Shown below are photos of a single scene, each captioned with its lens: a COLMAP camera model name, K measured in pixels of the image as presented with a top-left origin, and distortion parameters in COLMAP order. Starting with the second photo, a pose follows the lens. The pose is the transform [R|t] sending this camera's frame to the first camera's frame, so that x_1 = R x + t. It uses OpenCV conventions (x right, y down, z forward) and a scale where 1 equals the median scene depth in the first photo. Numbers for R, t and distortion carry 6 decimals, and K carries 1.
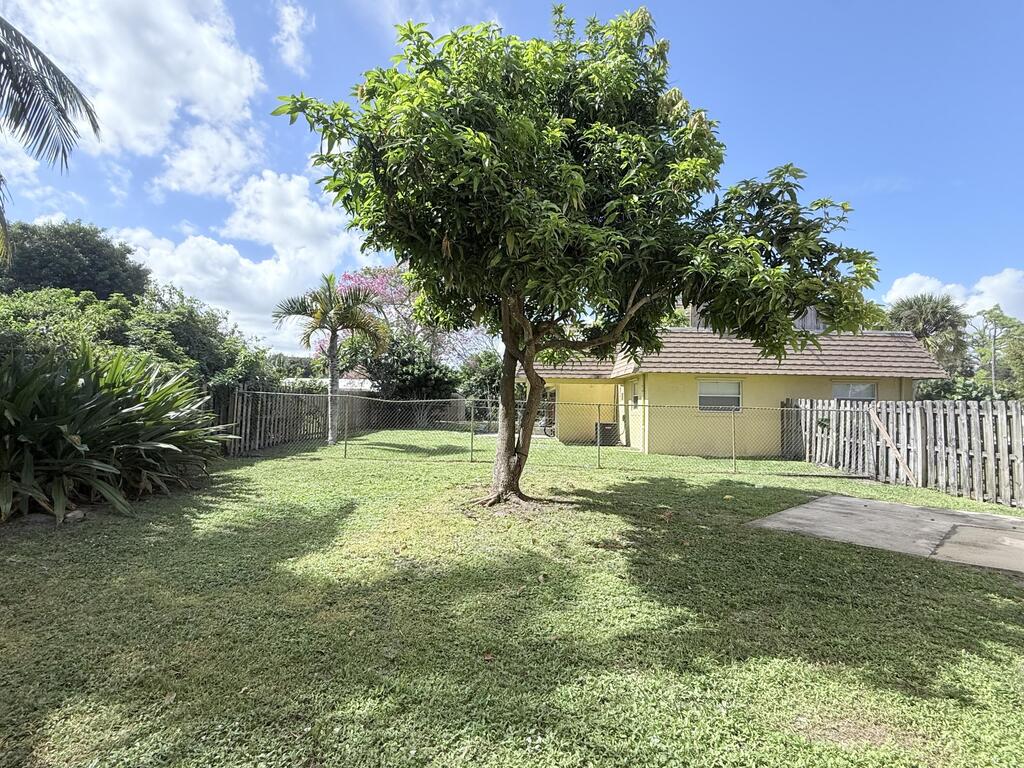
lens RADIAL K [[503.4, 0, 512.0], [0, 503.4, 384.0], [0, 0, 1]] dist [-0.000012, -0.000133]
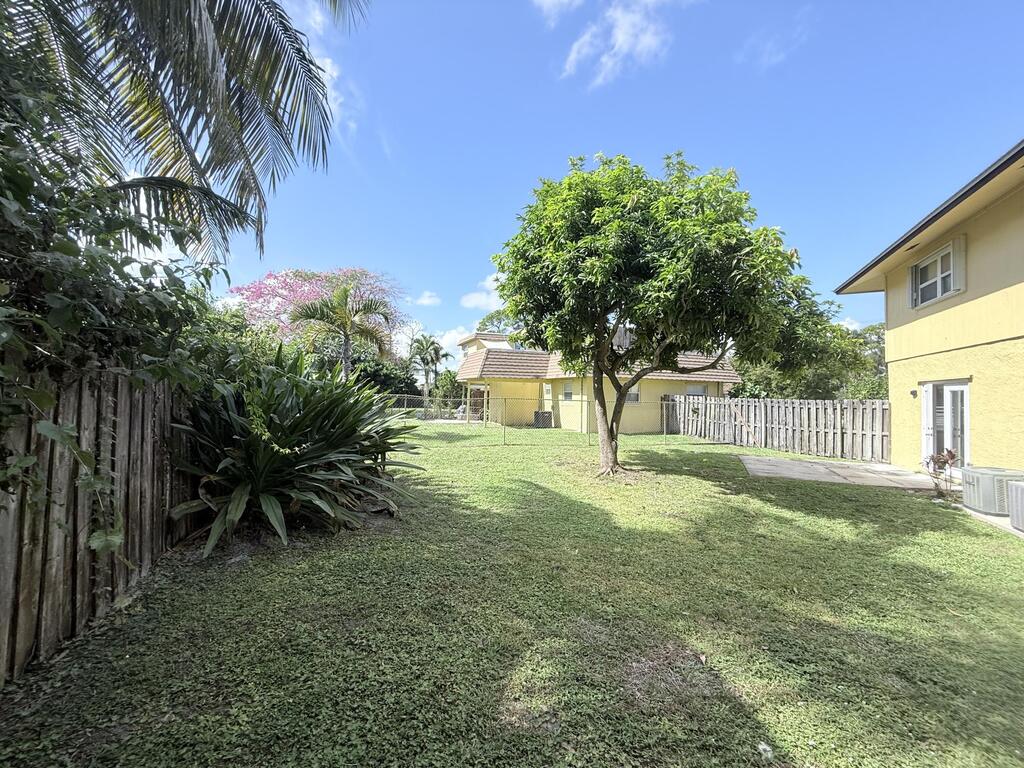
lens RADIAL K [[408.9, 0, 512.0], [0, 408.9, 384.0], [0, 0, 1]] dist [0.000035, 0.000012]
pose [[0.929758, 0.007649, 0.368091, -0.434529], [-0.016347, 0.999656, 0.020517, -0.026777], [-0.367807, -0.025094, 0.929563, 0.000471]]
